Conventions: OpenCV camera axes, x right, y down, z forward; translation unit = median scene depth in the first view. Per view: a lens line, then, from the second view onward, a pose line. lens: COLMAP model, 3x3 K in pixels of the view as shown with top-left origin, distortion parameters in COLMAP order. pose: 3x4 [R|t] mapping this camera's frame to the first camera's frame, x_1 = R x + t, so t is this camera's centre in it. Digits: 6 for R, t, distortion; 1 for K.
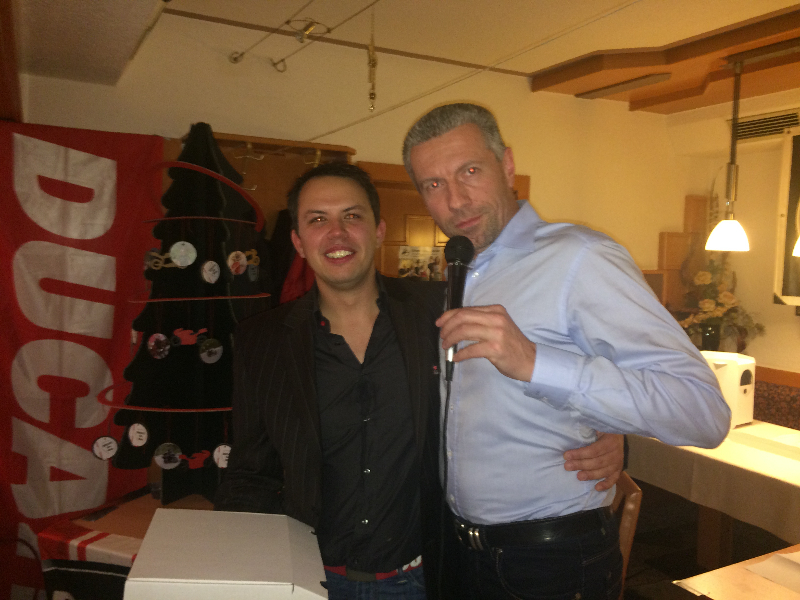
lens RADIAL K [[694.6, 0, 393.0], [0, 694.6, 293.8], [0, 0, 1]] dist [0.069644, -0.081546]
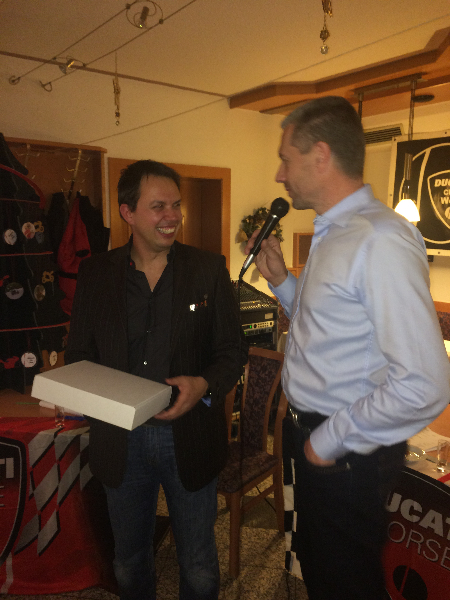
lens RADIAL K [[521.0, 0, 225.9], [0, 521.0, 302.1], [0, 0, 1]] dist [0.069644, -0.081546]
pose [[0.986117, -0.039506, 0.161282, 0.000213], [0.025061, 0.995569, 0.090637, 0.010087], [-0.164148, -0.085337, 0.982738, -0.105214]]
